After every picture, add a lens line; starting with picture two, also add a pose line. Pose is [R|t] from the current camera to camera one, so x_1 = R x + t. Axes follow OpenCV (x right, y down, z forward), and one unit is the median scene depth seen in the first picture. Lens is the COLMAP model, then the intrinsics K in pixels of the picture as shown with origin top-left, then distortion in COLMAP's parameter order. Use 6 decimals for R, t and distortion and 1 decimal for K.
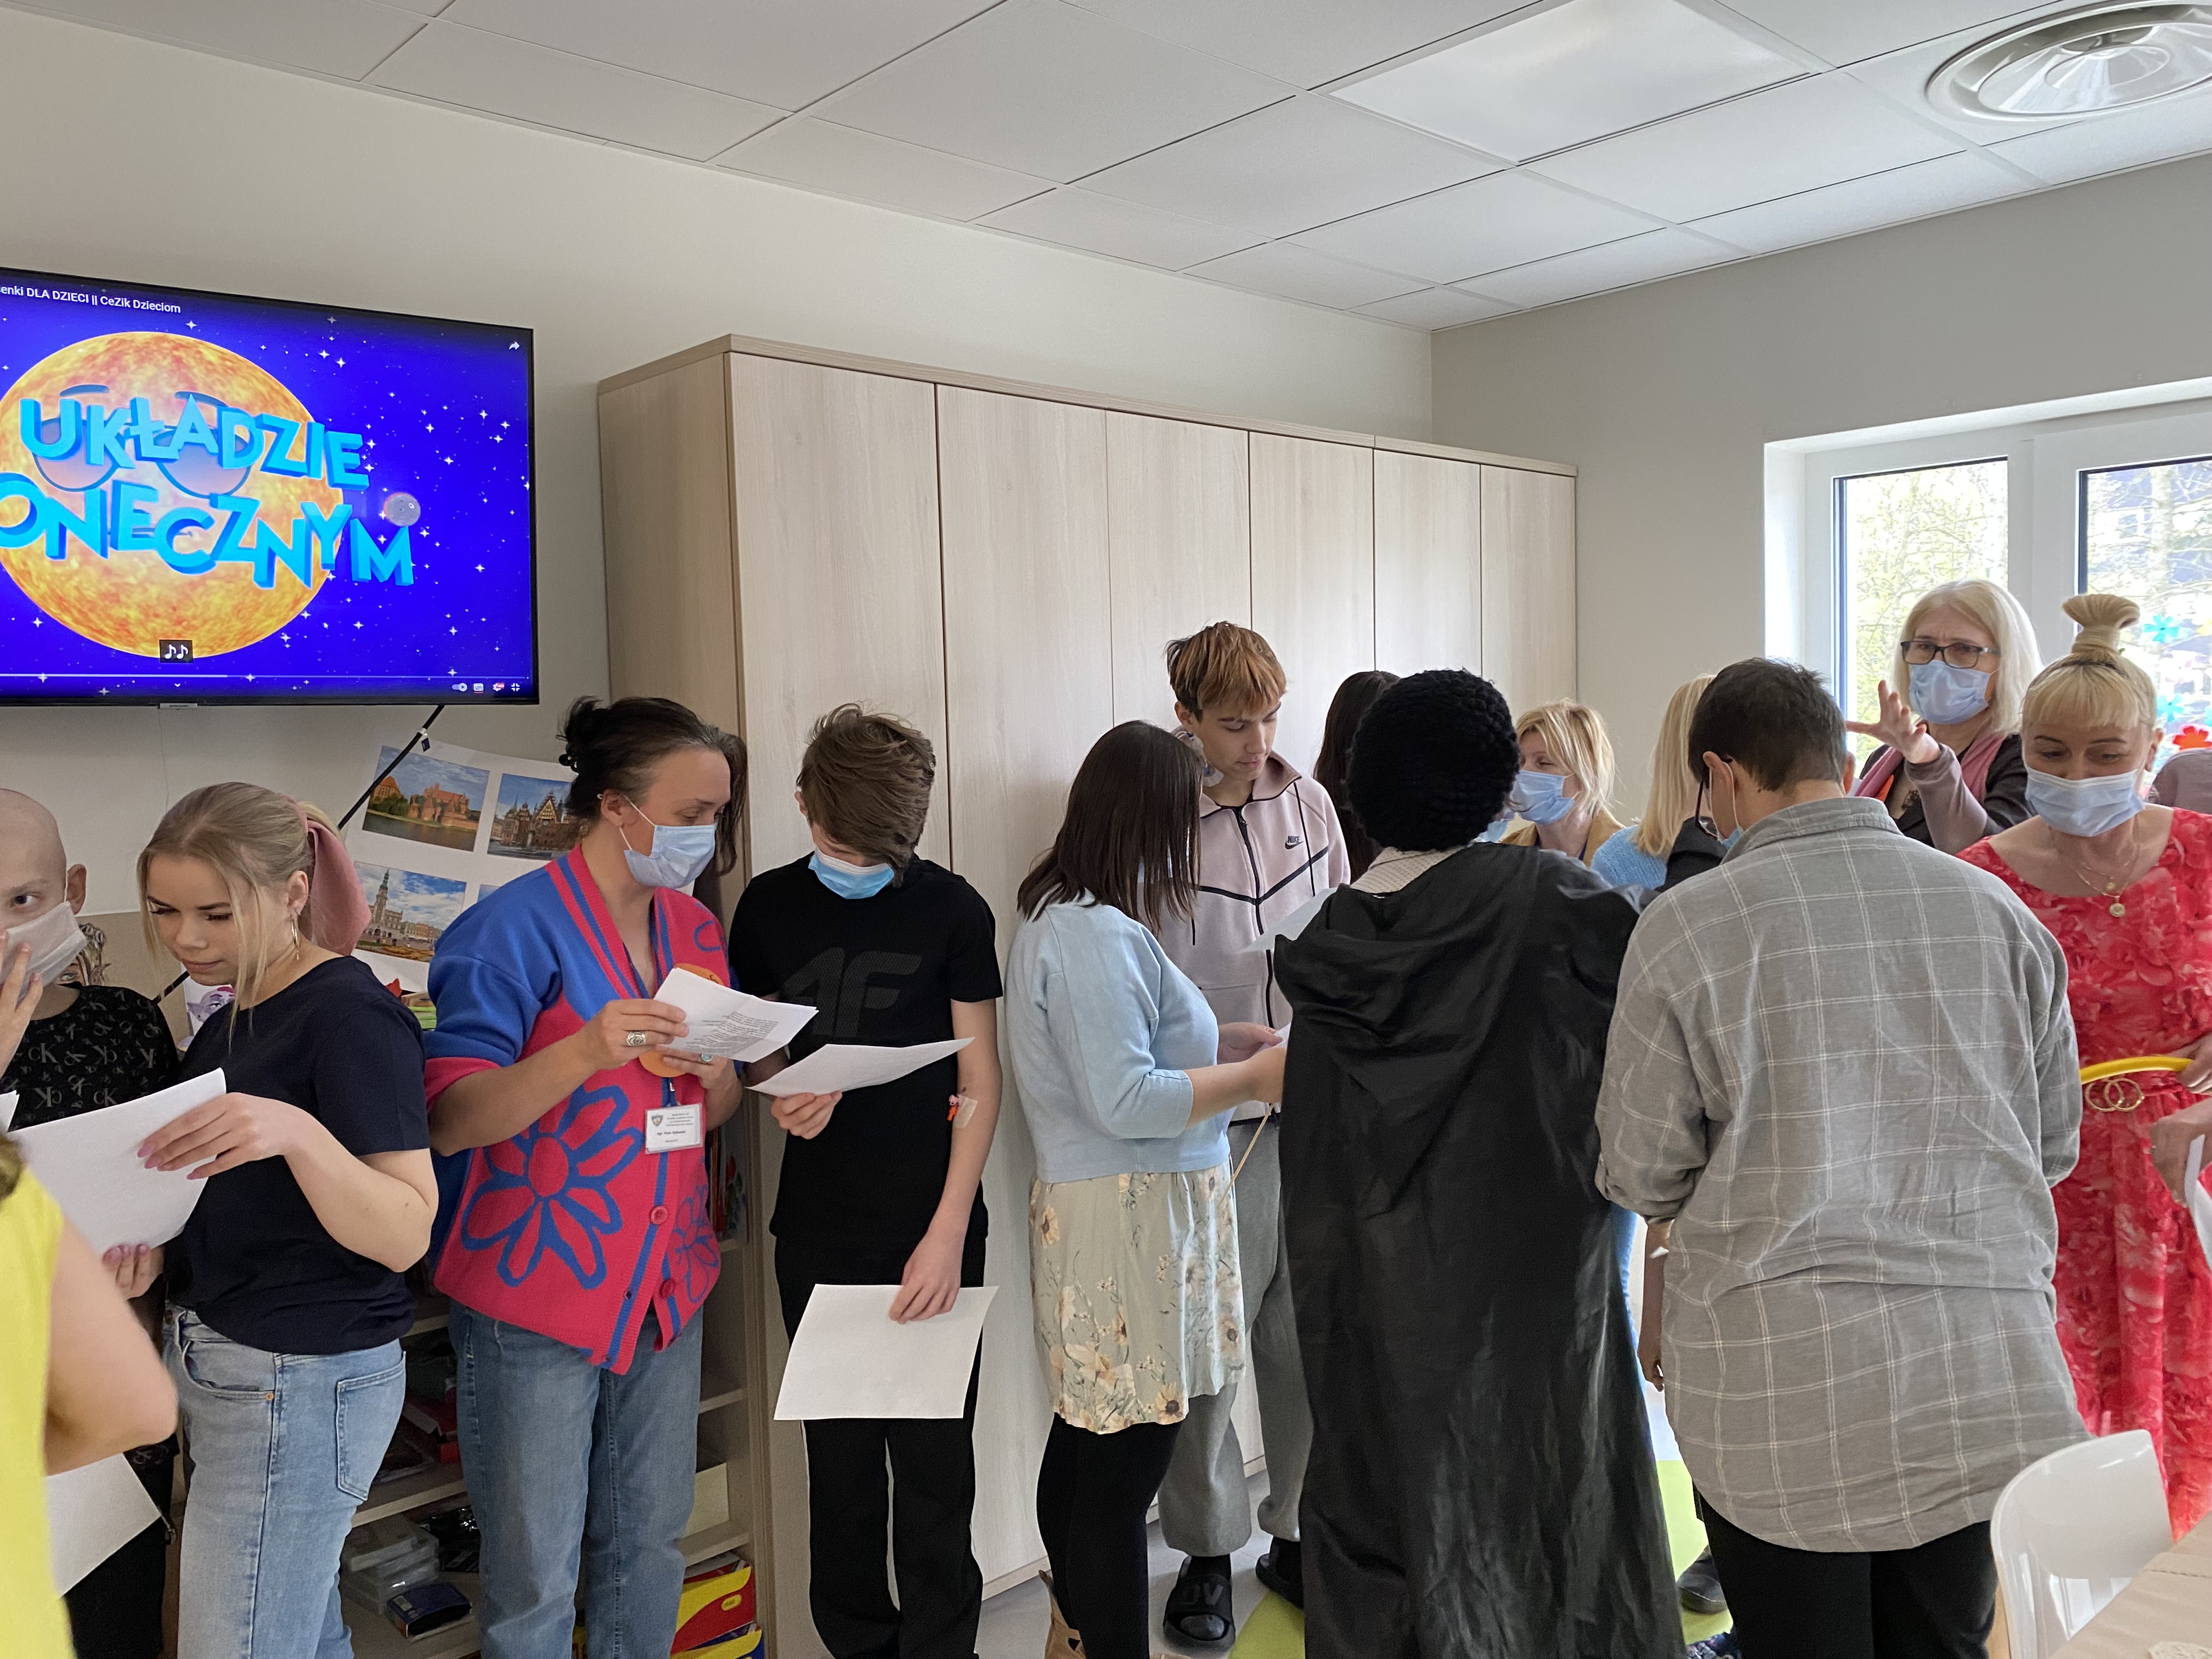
lens RADIAL K [[1684.7, 0, 1106.0], [0, 1684.7, 829.5], [0, 0, 1]] dist [-0.003407, 0.003143]
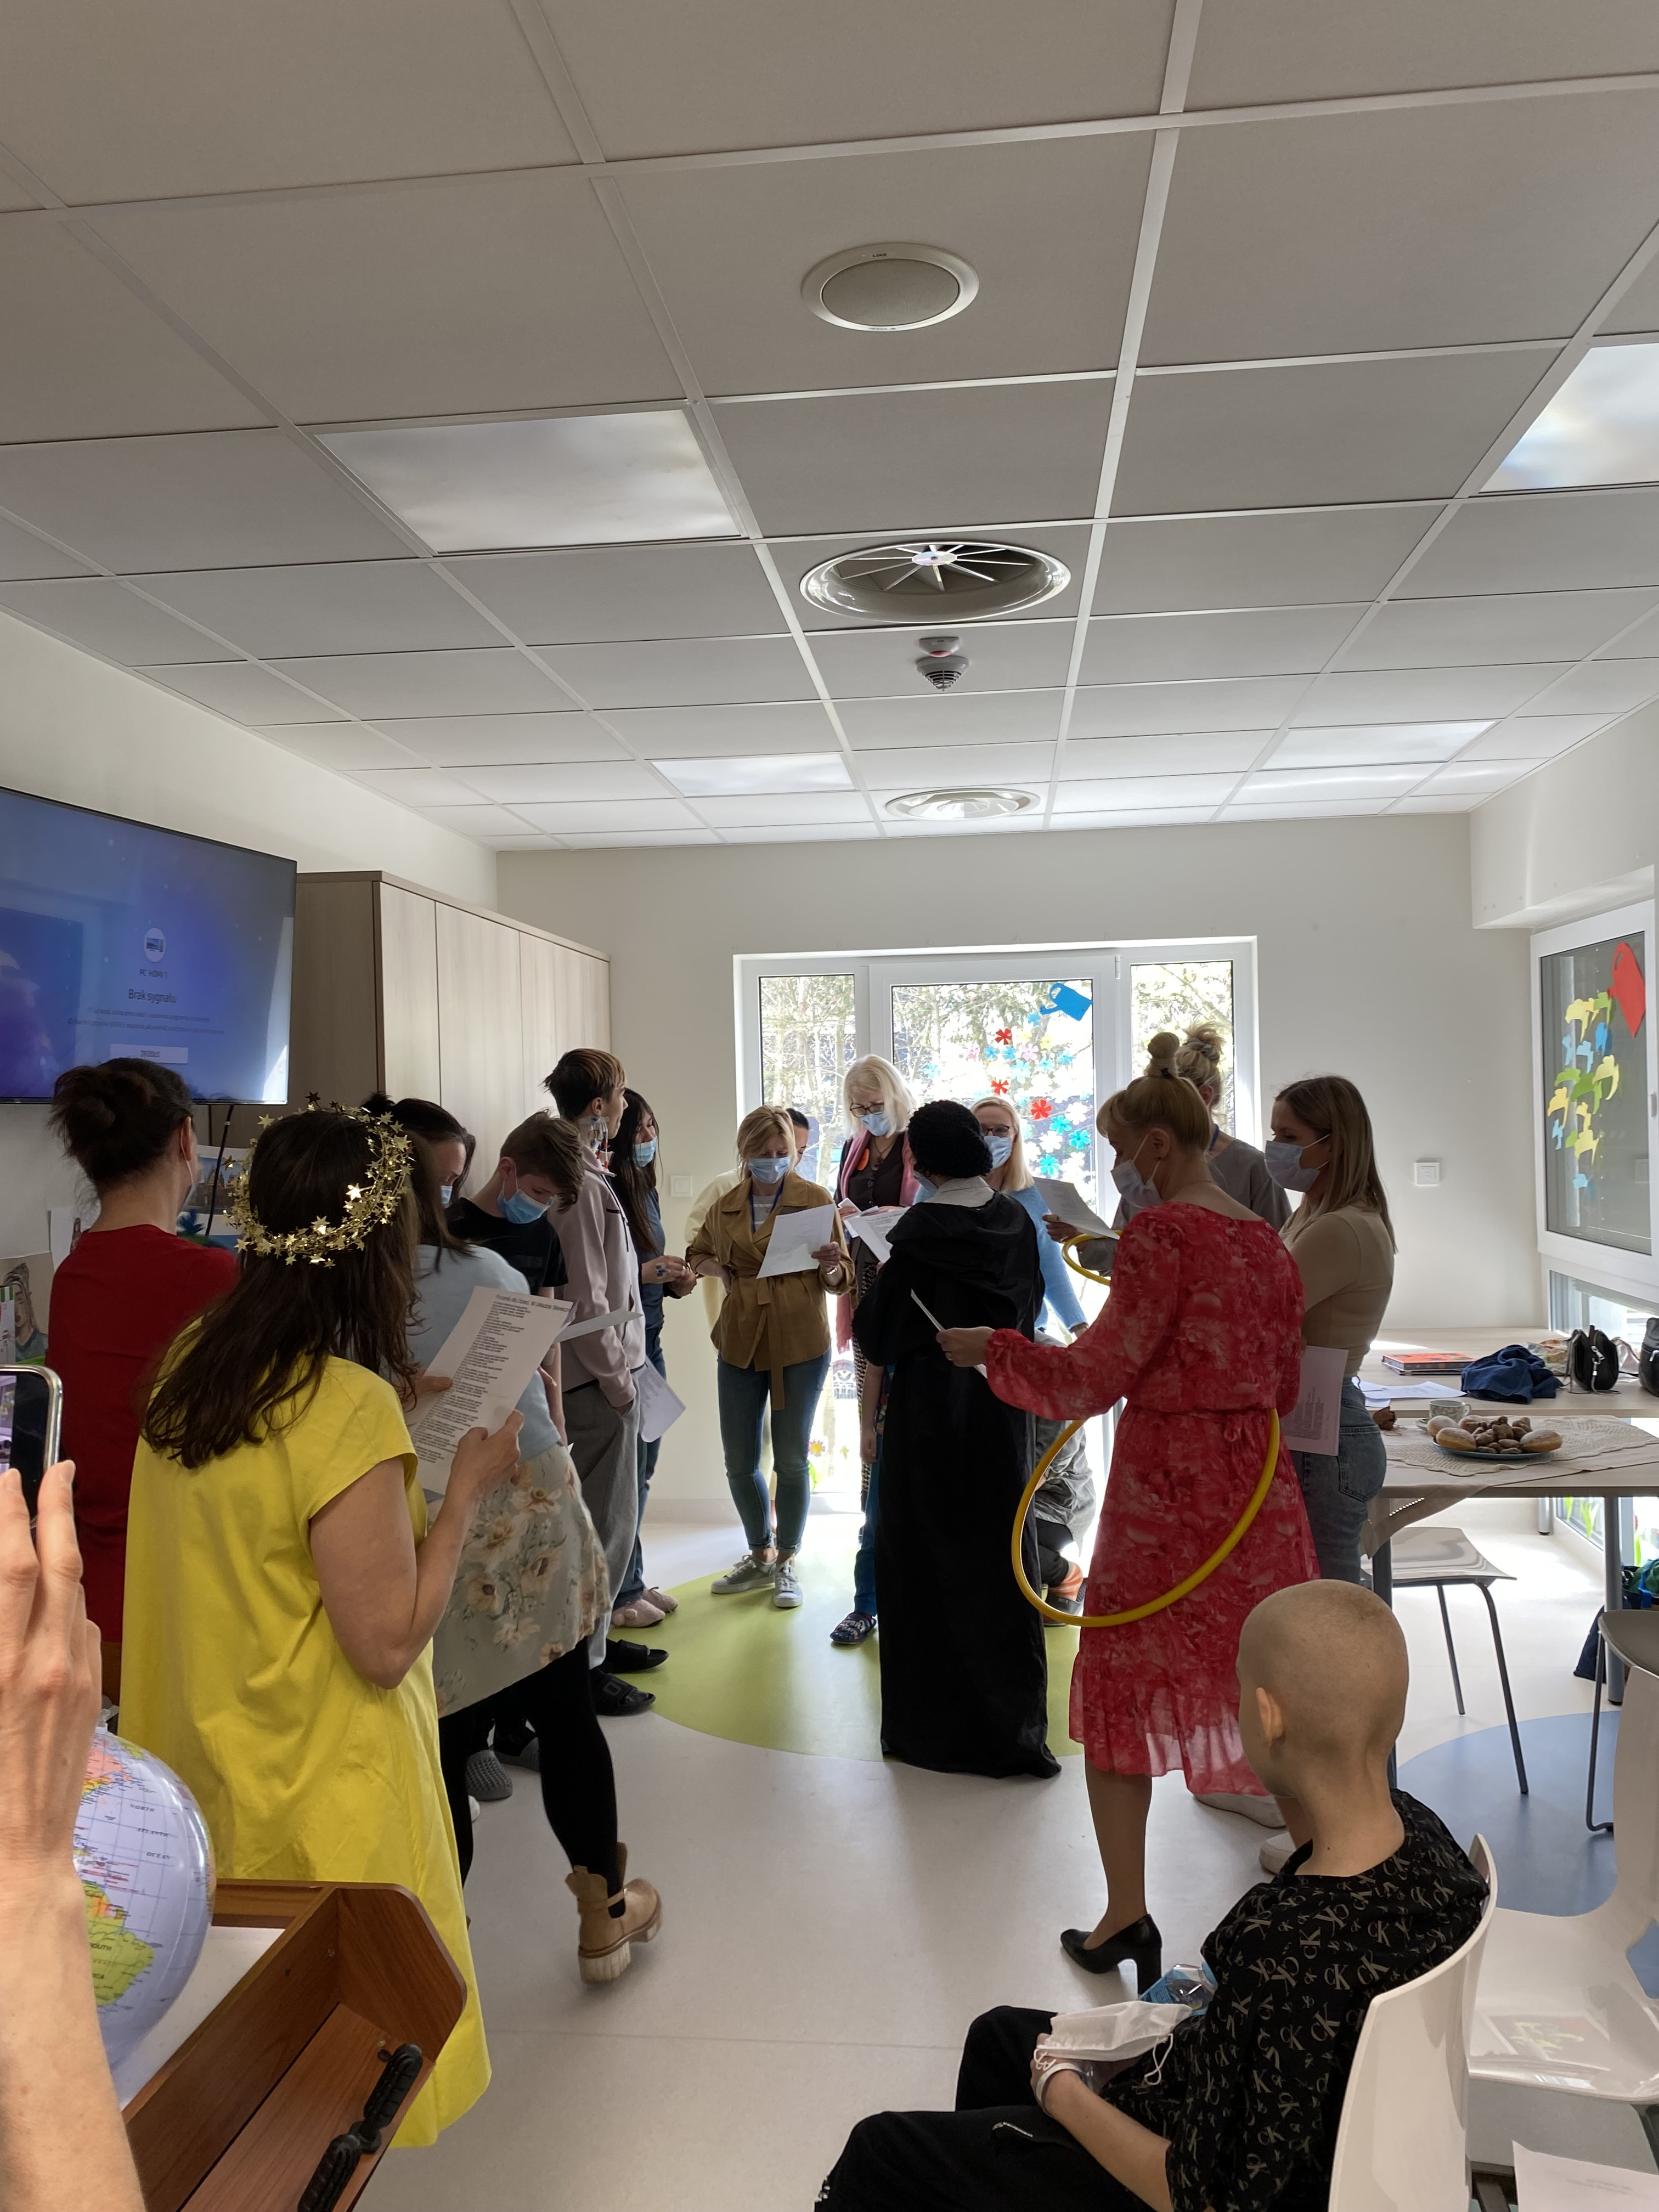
lens RADIAL K [[1711.7, 0, 829.5], [0, 1711.7, 1106.0], [0, 0, 1]] dist [-0.039127, -0.001589]
pose [[0.745163, 0.014537, 0.666724, -0.962588], [0.033077, 0.997726, -0.058721, 0.031305], [-0.666062, 0.065810, 0.742988, -0.442229]]
